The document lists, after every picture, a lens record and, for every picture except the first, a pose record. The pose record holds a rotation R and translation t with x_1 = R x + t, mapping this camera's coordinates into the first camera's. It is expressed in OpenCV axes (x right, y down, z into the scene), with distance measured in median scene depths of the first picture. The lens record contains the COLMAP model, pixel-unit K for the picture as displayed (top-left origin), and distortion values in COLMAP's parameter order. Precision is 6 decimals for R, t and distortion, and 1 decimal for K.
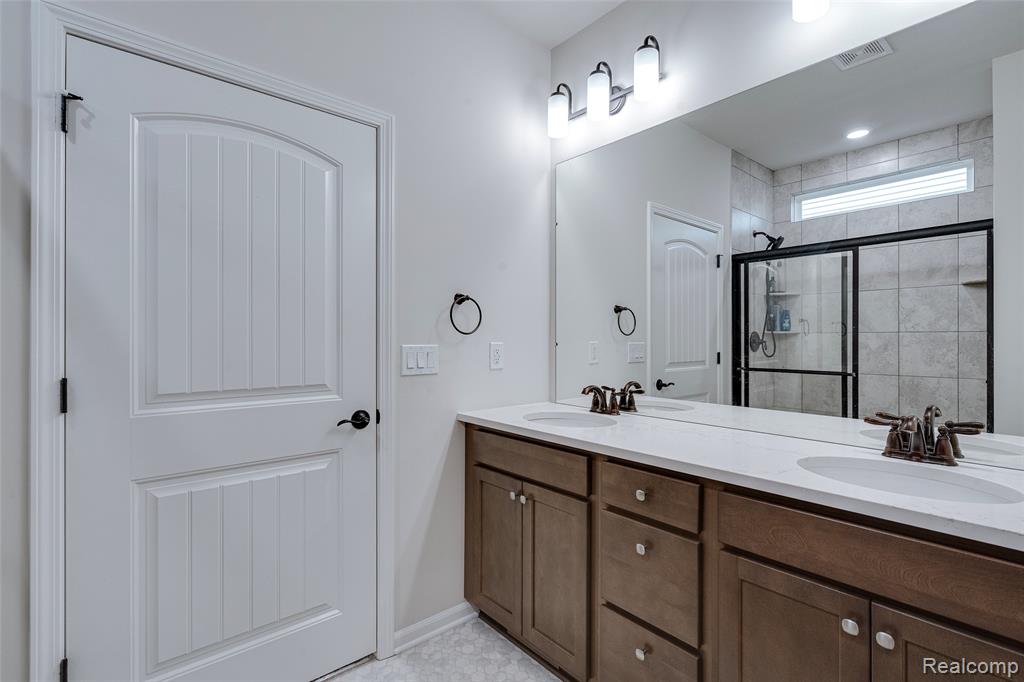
lens RADIAL K [[469.1, 0, 517.3], [0, 469.1, 341.8], [0, 0, 1]] dist [-0.011153, 0.002848]
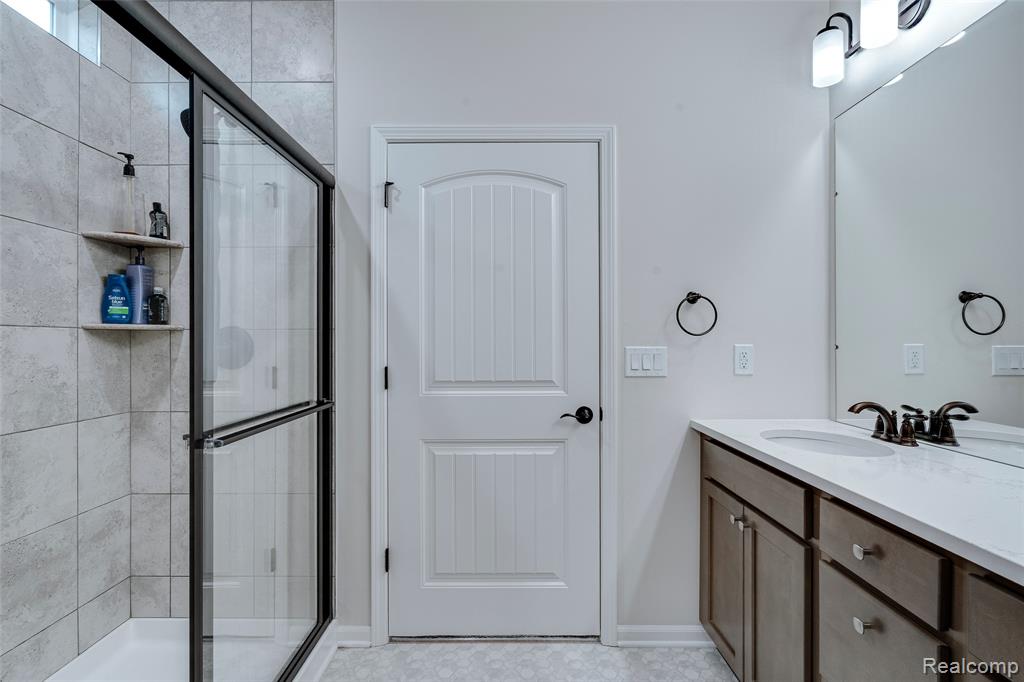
lens RADIAL K [[469.1, 0, 498.6], [0, 469.1, 343.3], [0, 0, 1]] dist [-0.011153, 0.002848]
pose [[0.751641, 0.002984, -0.659566, 0.220052], [-0.001915, 0.999995, 0.002343, -0.002476], [0.659570, -0.000498, 0.751643, 0.050095]]
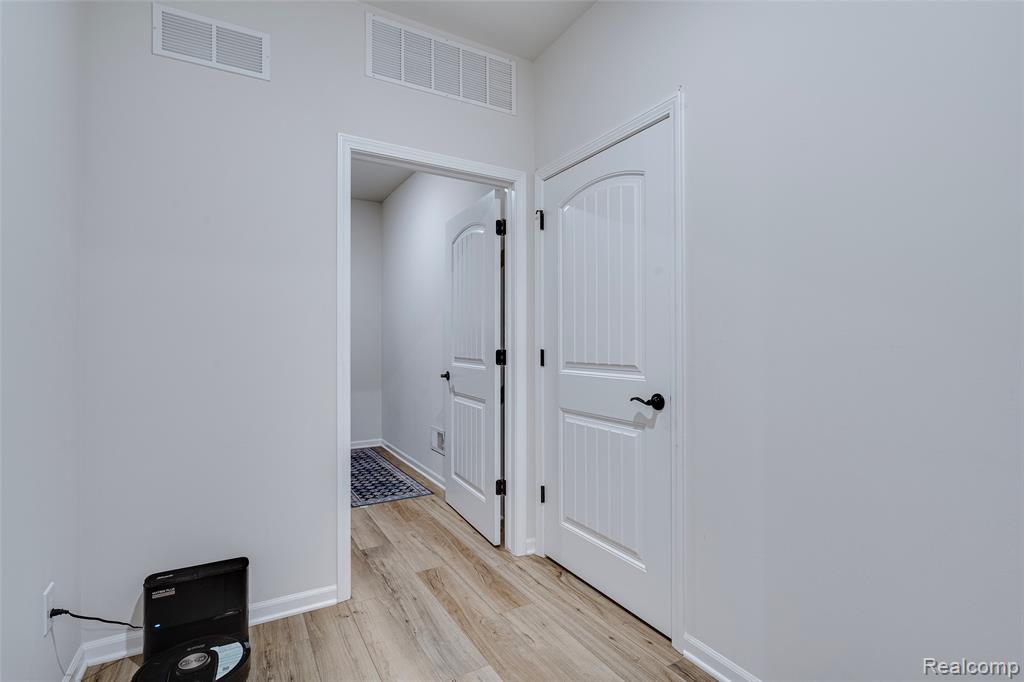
lens RADIAL K [[469.1, 0, 509.4], [0, 469.1, 331.8], [0, 0, 1]] dist [-0.011153, 0.002848]
pose [[-0.173903, -0.001997, -0.984761, 0.733416], [0.014793, 0.999880, -0.004640, 0.004708], [0.984652, -0.015375, -0.173852, 0.814789]]
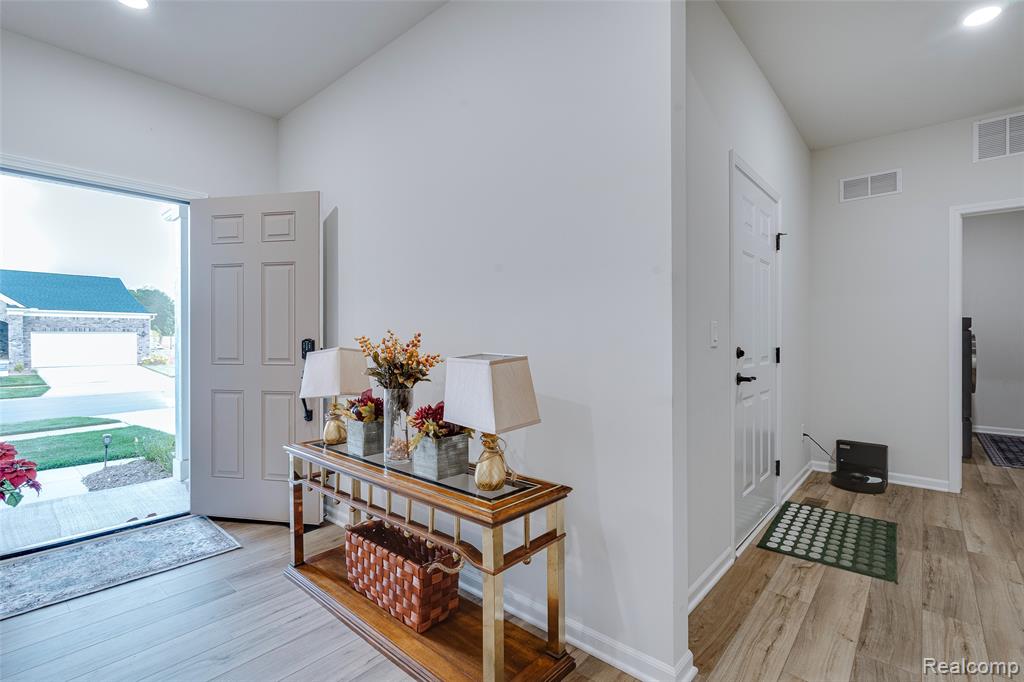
lens RADIAL K [[469.1, 0, 507.4], [0, 469.1, 342.4], [0, 0, 1]] dist [-0.011153, 0.002848]
pose [[-0.991455, 0.010459, -0.130032, 1.560126], [0.010641, 0.999943, -0.000708, 0.029685], [0.130017, -0.002086, -0.991510, 1.690719]]
